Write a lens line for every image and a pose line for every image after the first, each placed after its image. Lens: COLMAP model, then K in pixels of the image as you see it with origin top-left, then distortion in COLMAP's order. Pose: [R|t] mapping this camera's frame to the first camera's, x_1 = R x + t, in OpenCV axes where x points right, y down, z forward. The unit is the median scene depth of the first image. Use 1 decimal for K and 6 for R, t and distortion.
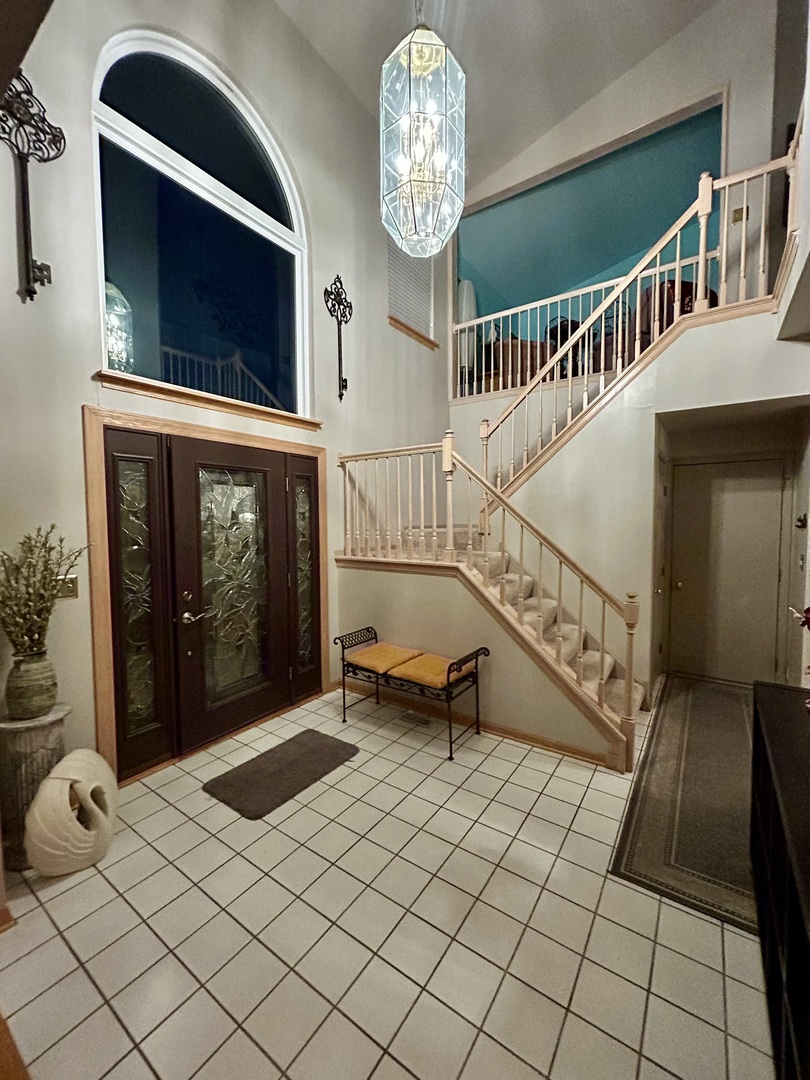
lens RADIAL K [[433.5, 0, 406.0], [0, 433.5, 538.6], [0, 0, 1]] dist [0.000593, -0.000930]
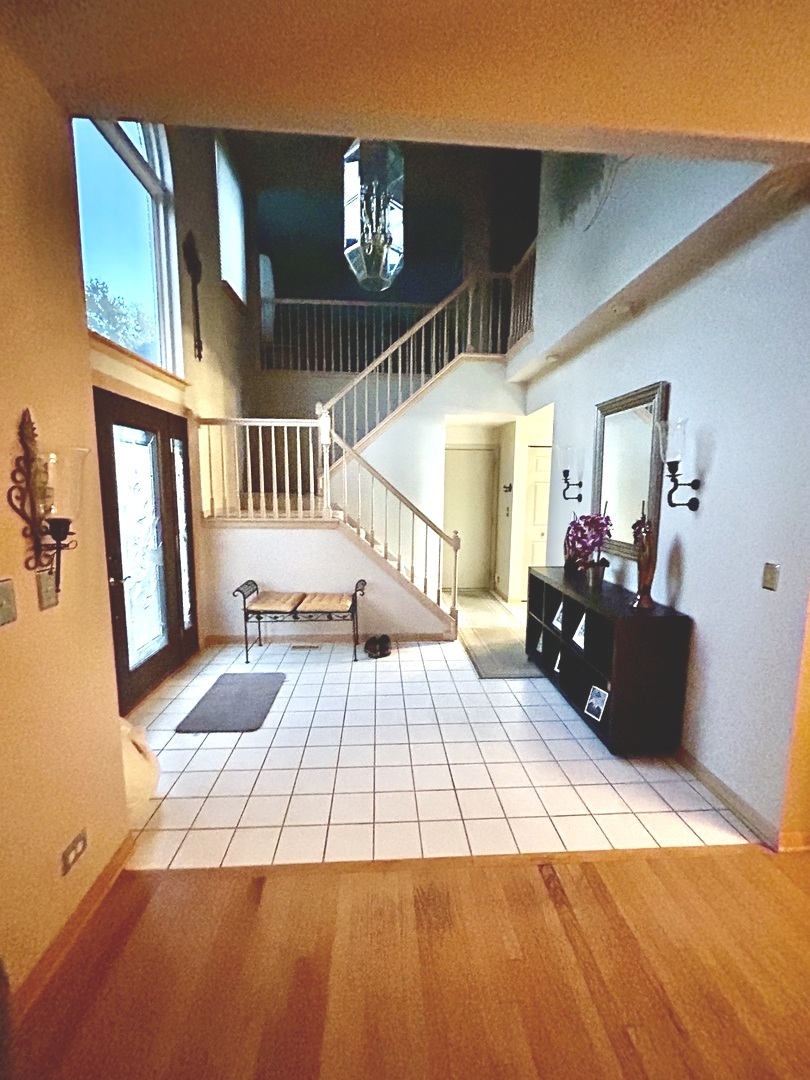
lens RADIAL K [[433.5, 0, 405.6], [0, 433.5, 540.0], [0, 0, 1]] dist [0.000593, -0.000930]
pose [[0.784727, -0.062793, 0.616652, -0.593519], [0.018698, 0.996801, 0.077710, 0.031528], [-0.619559, -0.049451, 0.783391, -0.138373]]
